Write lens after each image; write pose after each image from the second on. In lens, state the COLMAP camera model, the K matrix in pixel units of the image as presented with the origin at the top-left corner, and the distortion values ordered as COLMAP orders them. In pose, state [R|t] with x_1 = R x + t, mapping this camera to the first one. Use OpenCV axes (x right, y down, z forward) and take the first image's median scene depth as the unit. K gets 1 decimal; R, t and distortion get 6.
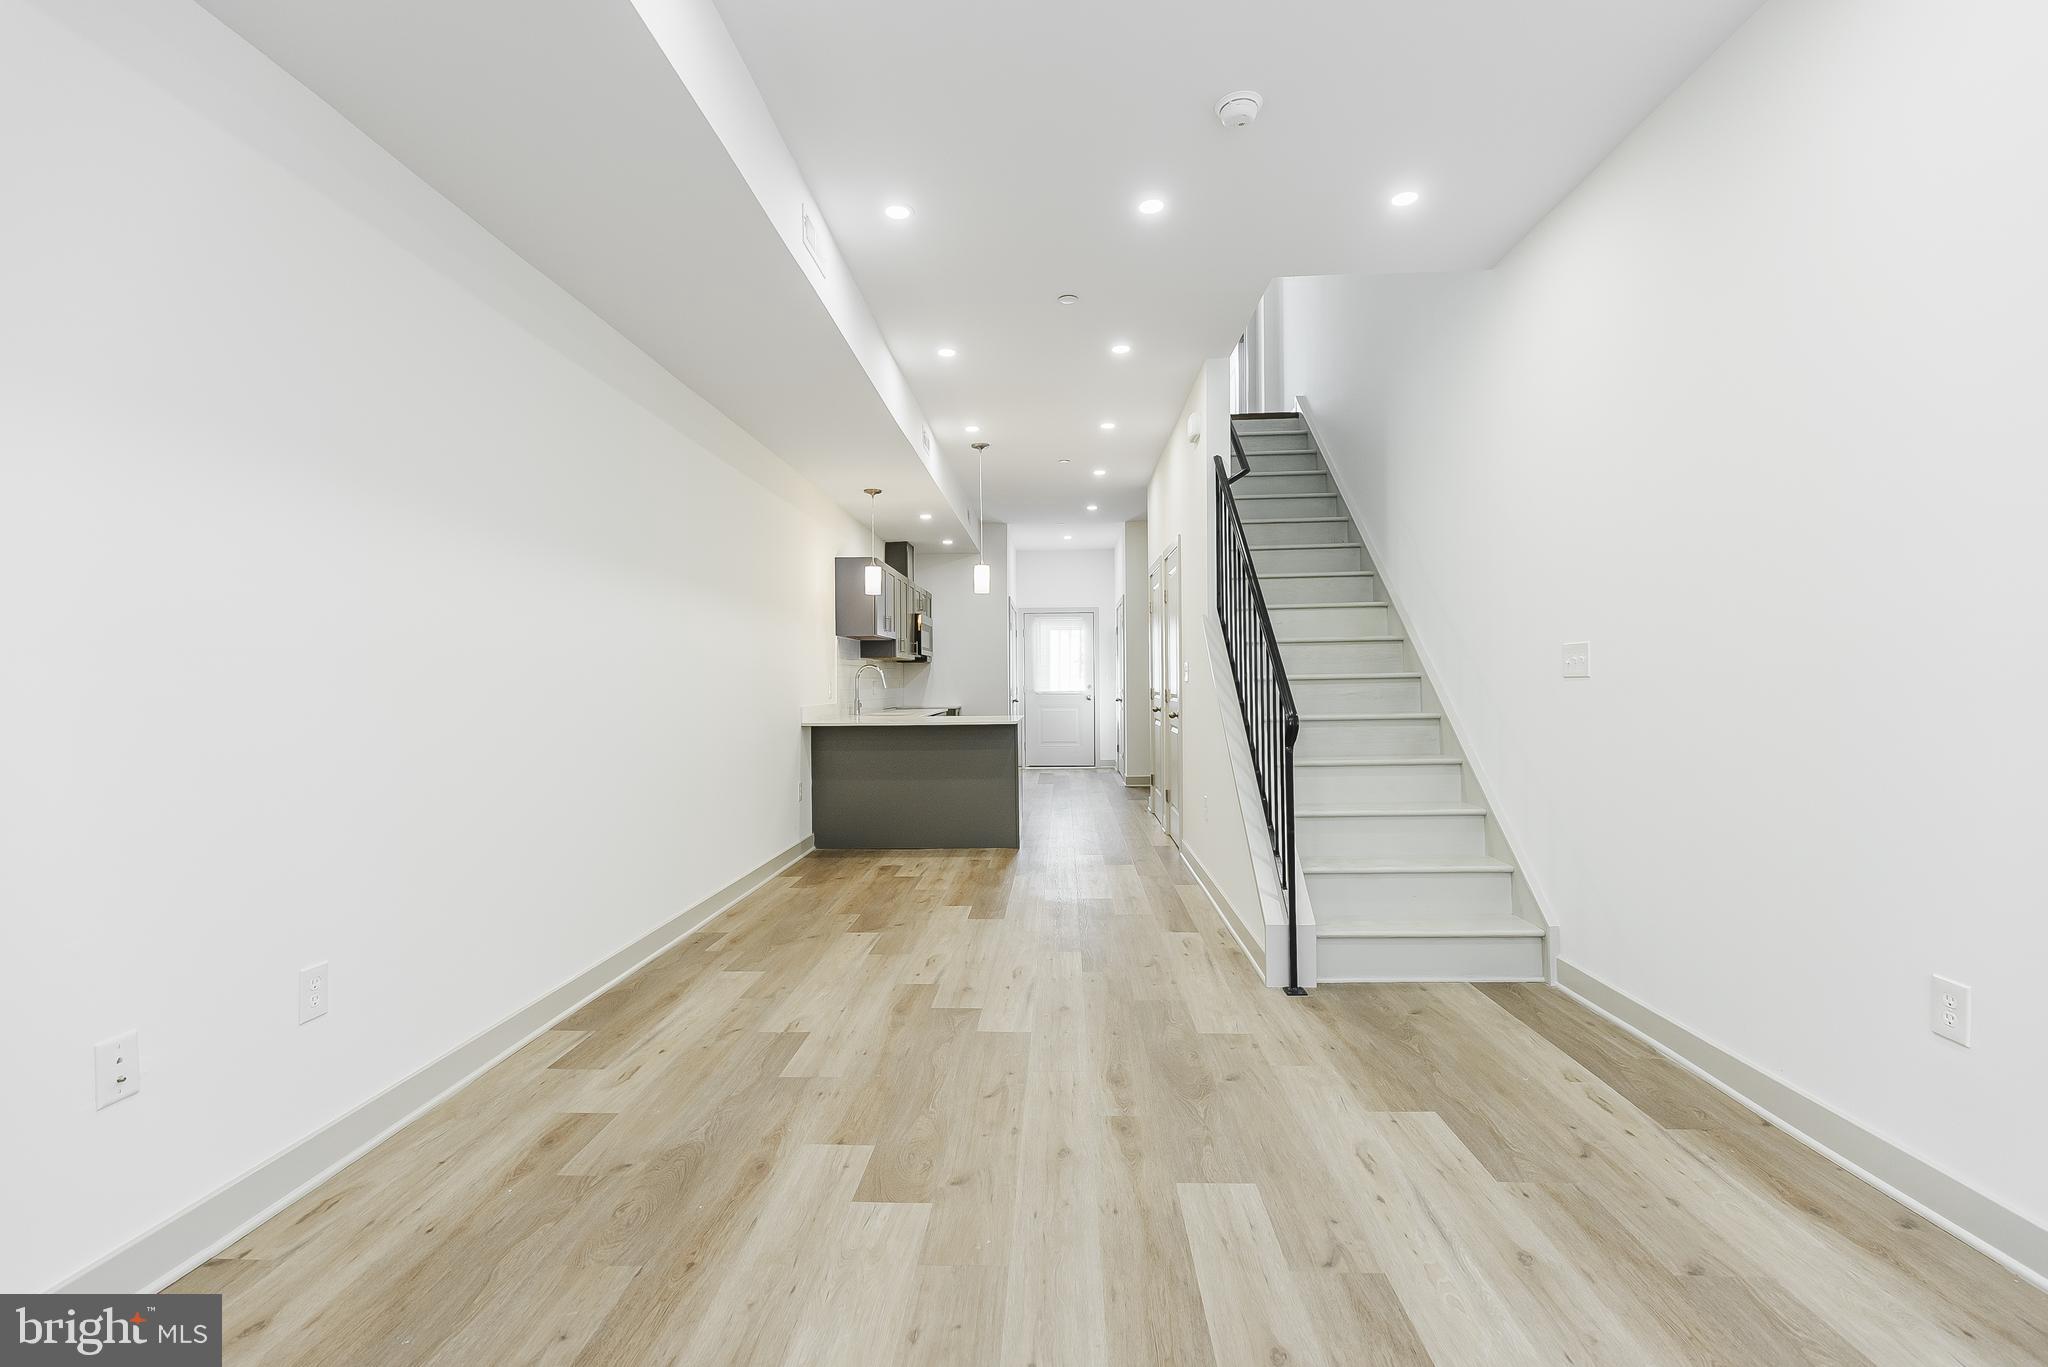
lens RADIAL K [[925.2, 0, 1020.3], [0, 925.2, 678.7], [0, 0, 1]] dist [0.000764, 0.000213]
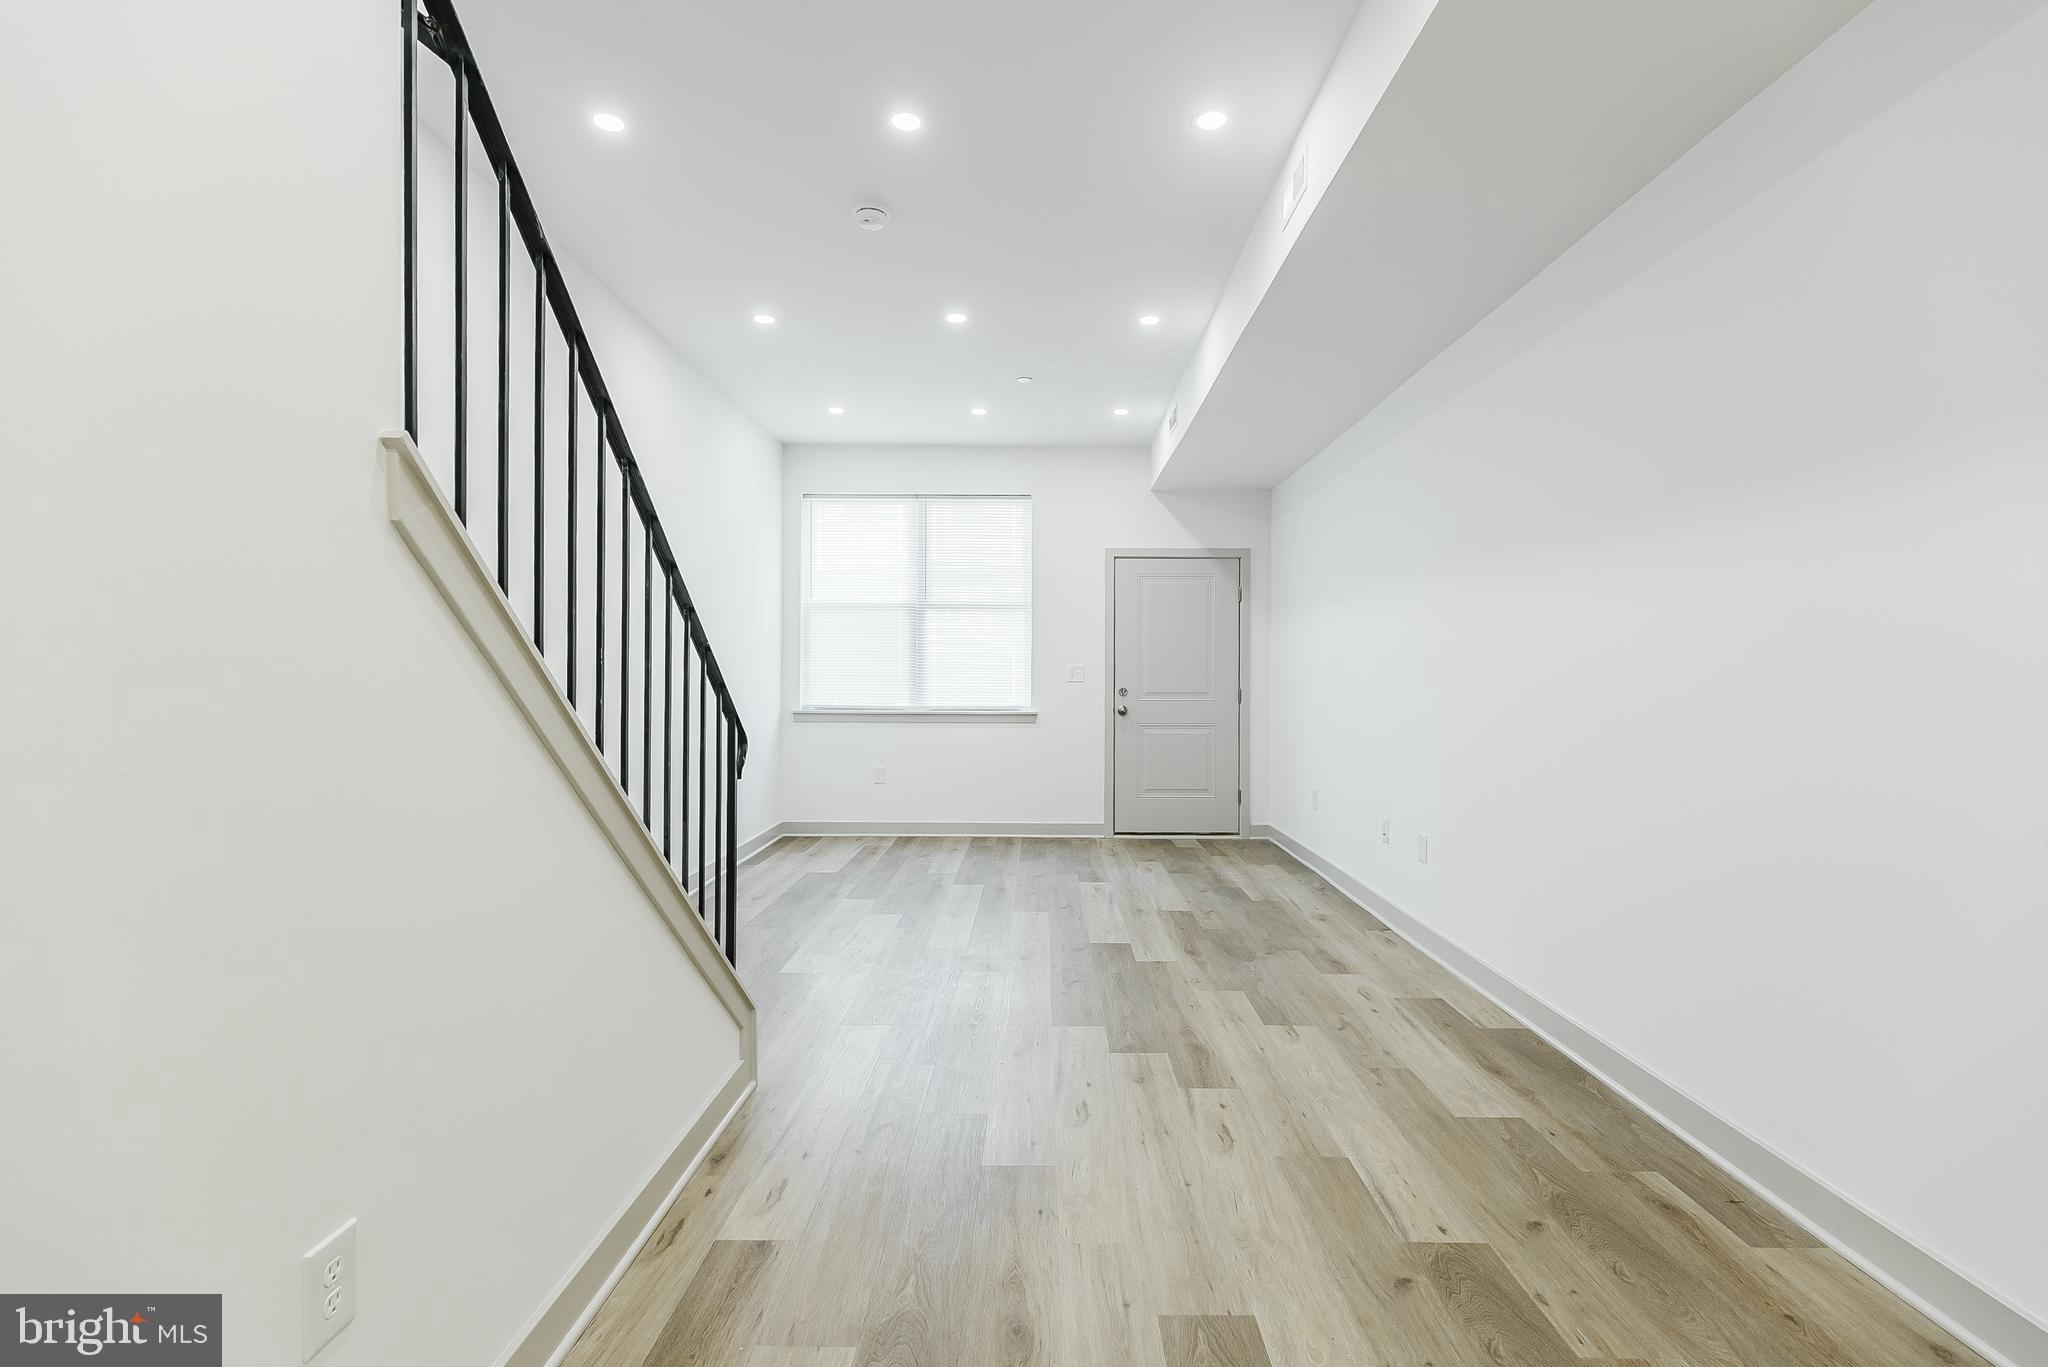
lens RADIAL K [[925.2, 0, 1029.3], [0, 925.2, 679.8], [0, 0, 1]] dist [0.000764, 0.000213]
pose [[-0.999382, 0.008511, -0.034106, 0.066564], [0.008561, 0.999962, -0.001331, -0.005028], [0.034093, -0.001623, -0.999417, 1.968801]]
